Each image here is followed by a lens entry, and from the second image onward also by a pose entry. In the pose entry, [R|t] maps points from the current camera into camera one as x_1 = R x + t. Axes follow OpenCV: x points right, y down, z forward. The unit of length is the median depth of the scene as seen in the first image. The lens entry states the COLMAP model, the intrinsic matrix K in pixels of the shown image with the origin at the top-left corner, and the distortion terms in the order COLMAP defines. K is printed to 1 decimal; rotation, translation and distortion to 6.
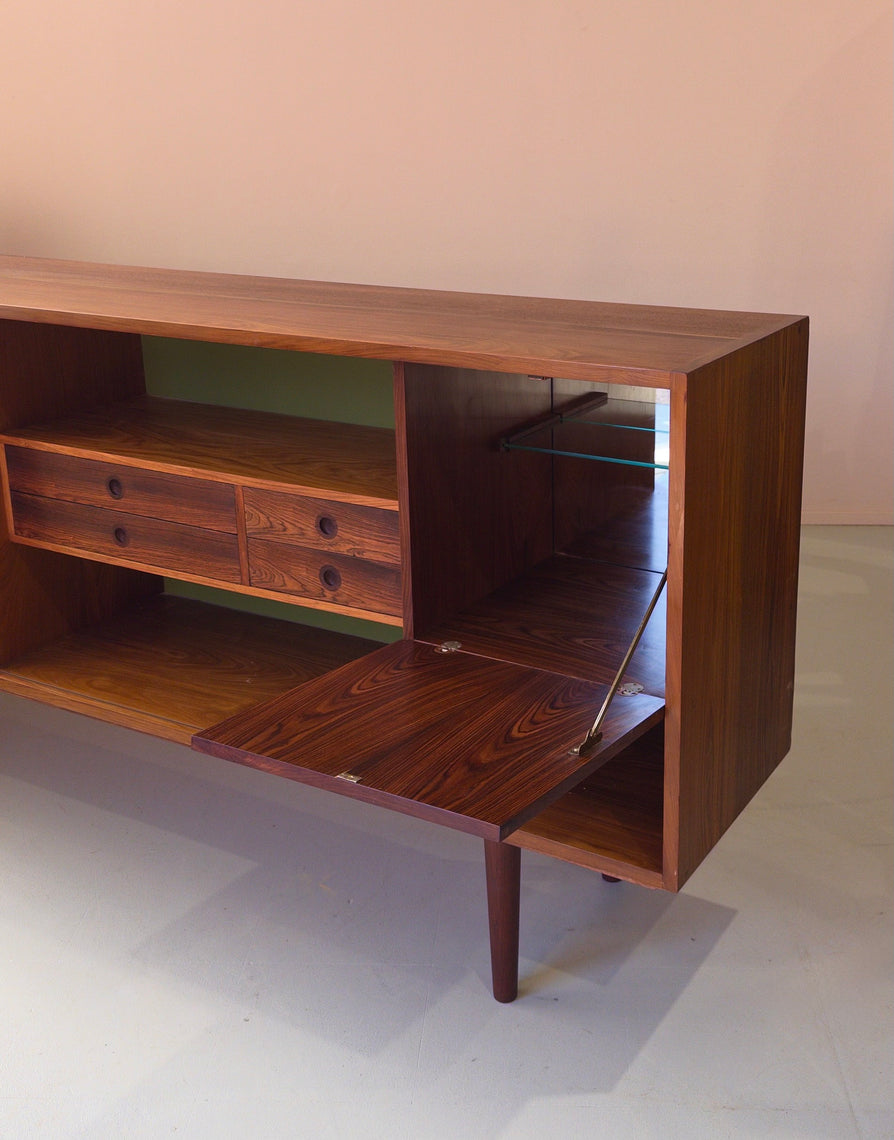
lens RADIAL K [[1315.5, 0, 517.0], [0, 1315.5, 459.9], [0, 0, 1]] dist [0.119291, 0.000000]
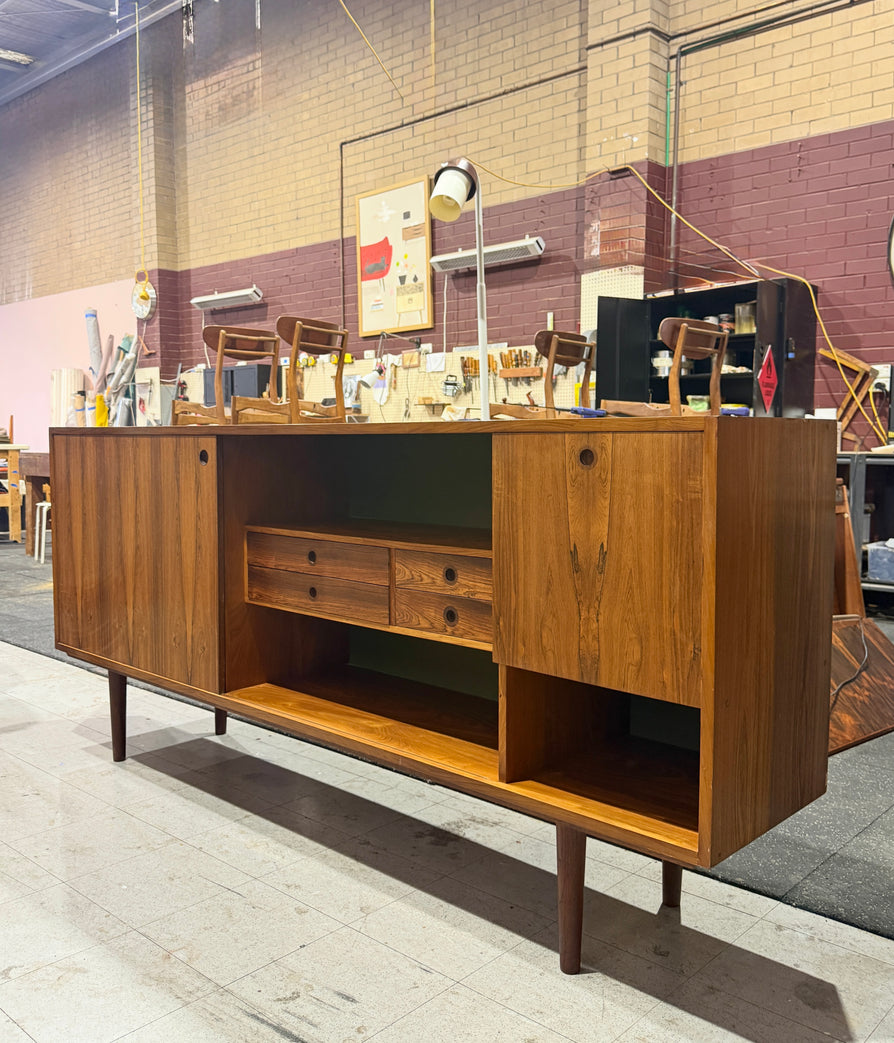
lens RADIAL K [[945.8, 0, 436.6], [0, 945.8, 492.7], [0, 0, 1]] dist [0.057429, 0.000000]
pose [[0.971662, 0.024443, -0.235107, 0.063240], [-0.073982, 0.976114, -0.204274, 0.160811], [0.224498, 0.215879, 0.950261, 0.067862]]
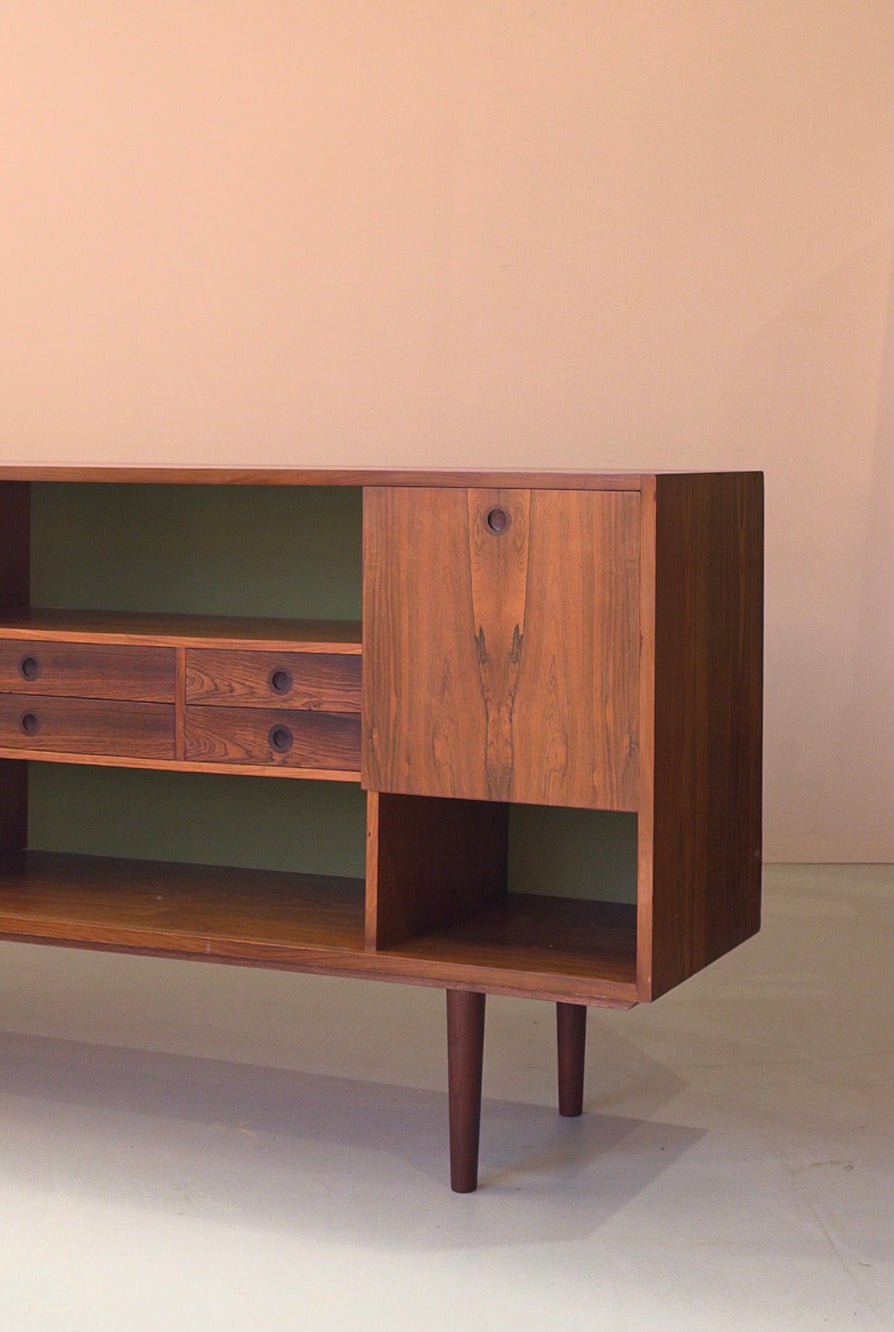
lens RADIAL K [[2091.9, 0, 630.3], [0, 2091.9, 478.1], [0, 0, 1]] dist [0.112261, 0.000000]
pose [[0.990183, 0.019379, 0.138431, -0.103911], [0.016681, 0.966883, -0.254673, 0.293103], [-0.138782, 0.254482, 0.957068, -0.520946]]
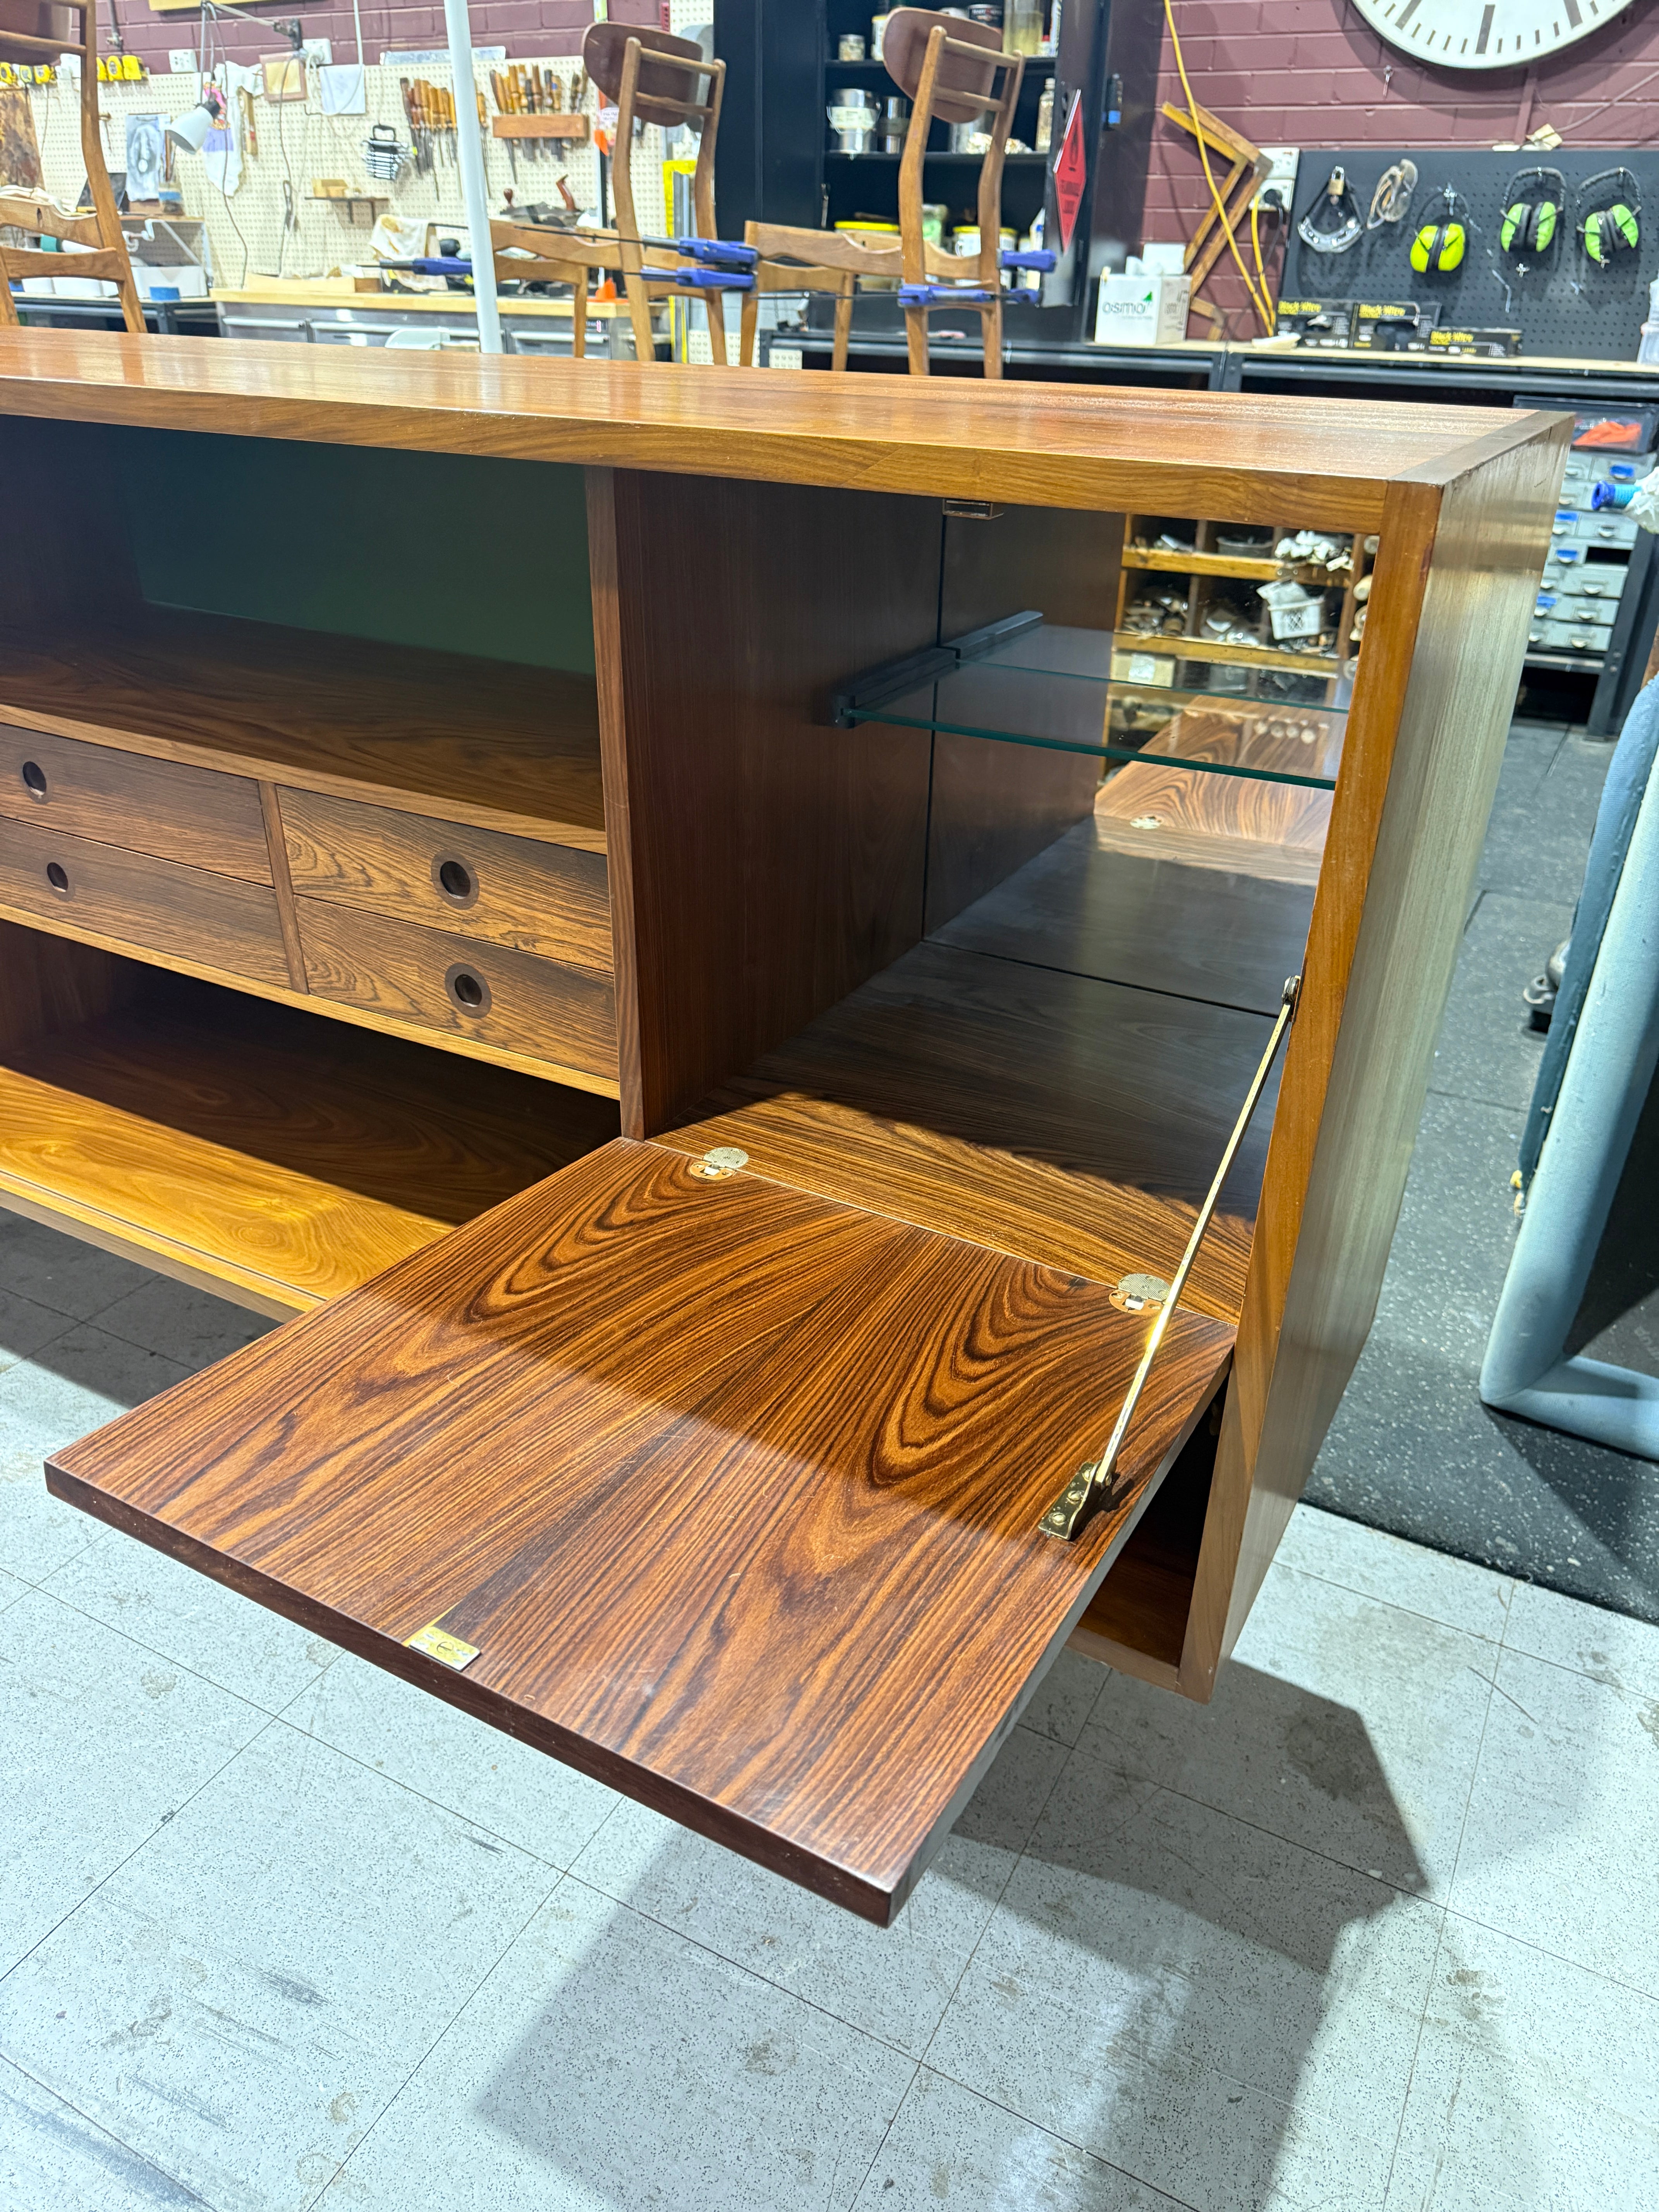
lens RADIAL K [[1556.5, 0, 833.1], [0, 1556.5, 1090.0], [0, 0, 1]] dist [0.038013, -0.041599]
pose [[0.999281, 0.020694, 0.031772, -0.028069], [-0.026914, 0.977354, 0.209893, 0.004133], [-0.026709, -0.210598, 0.977208, 0.439716]]
